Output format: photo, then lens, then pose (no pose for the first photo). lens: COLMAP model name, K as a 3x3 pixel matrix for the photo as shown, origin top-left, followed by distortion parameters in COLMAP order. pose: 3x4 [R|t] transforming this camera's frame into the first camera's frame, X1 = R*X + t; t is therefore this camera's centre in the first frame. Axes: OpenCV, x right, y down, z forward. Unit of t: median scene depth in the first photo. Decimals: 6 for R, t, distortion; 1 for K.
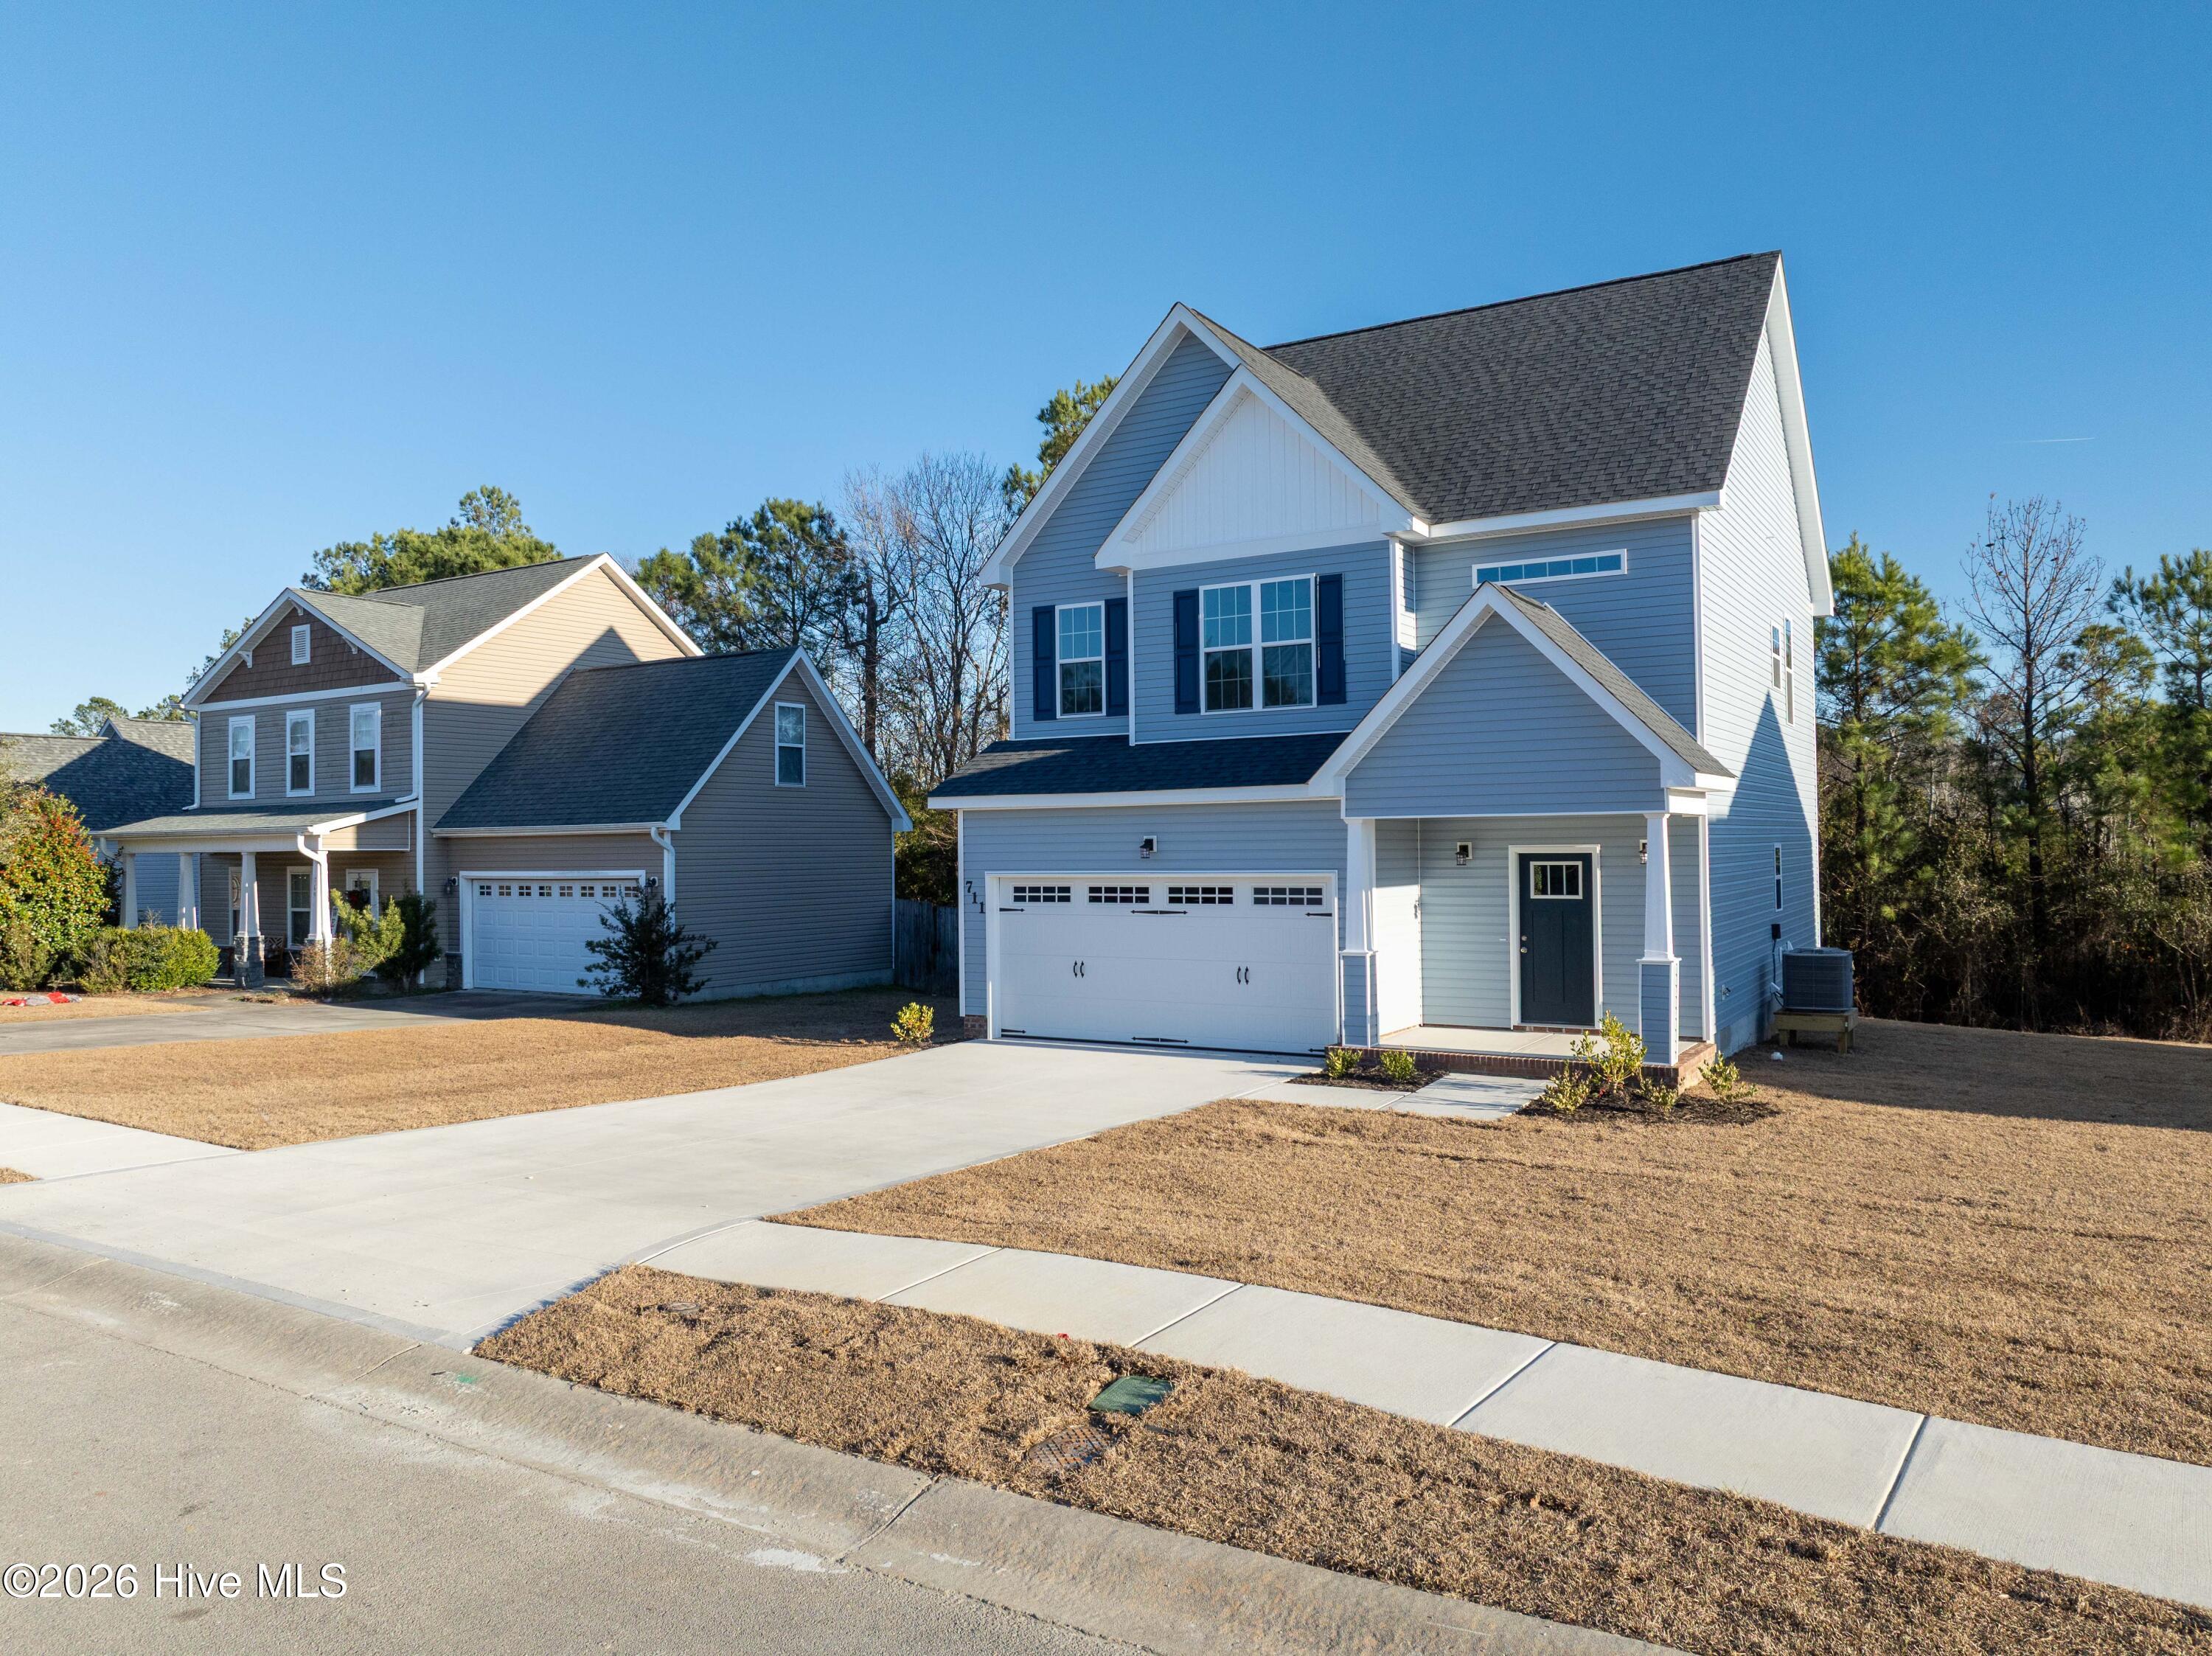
lens RADIAL K [[1555.1, 0, 1102.2], [0, 1555.1, 829.8], [0, 0, 1]] dist [-0.026455, -0.003472]
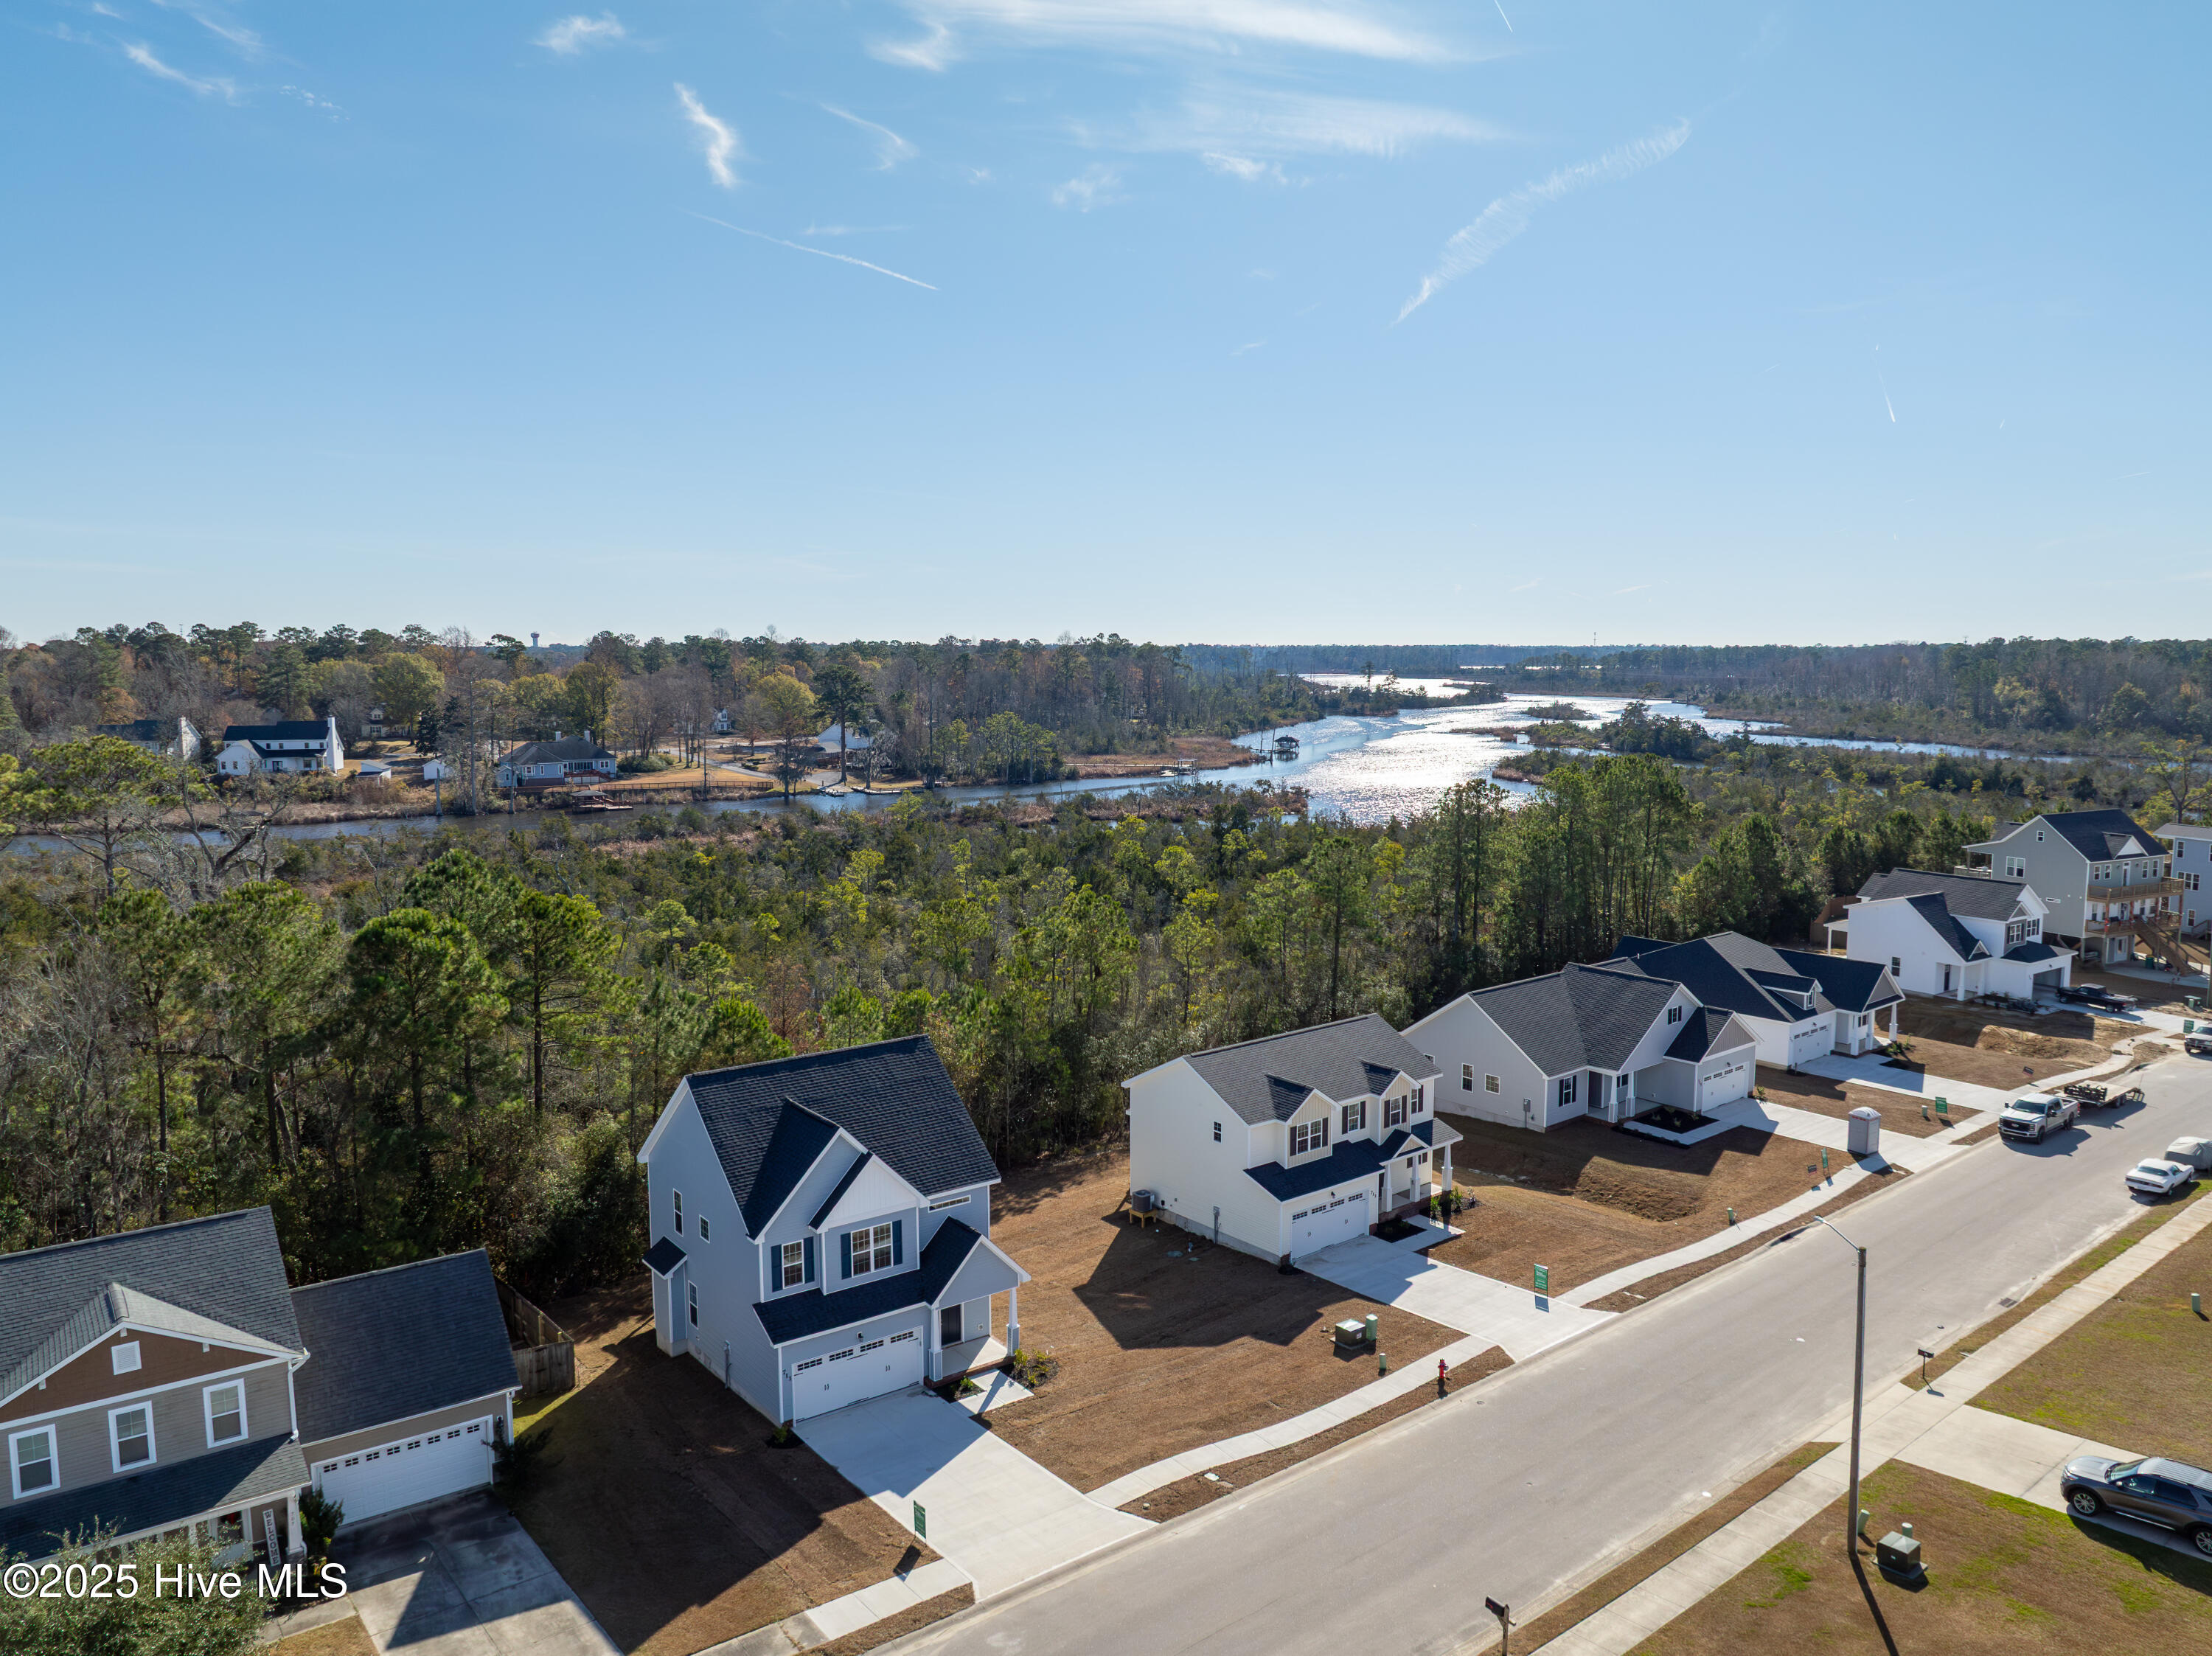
lens RADIAL K [[1573.4, 0, 1127.9], [0, 1573.4, 809.2], [0, 0, 1]] dist [-0.027344, -0.015942]
pose [[0.354381, -0.079750, 0.931694, -2.236801], [-0.012488, 0.995864, 0.089992, -1.135237], [-0.935018, -0.043526, 0.351920, -0.366117]]
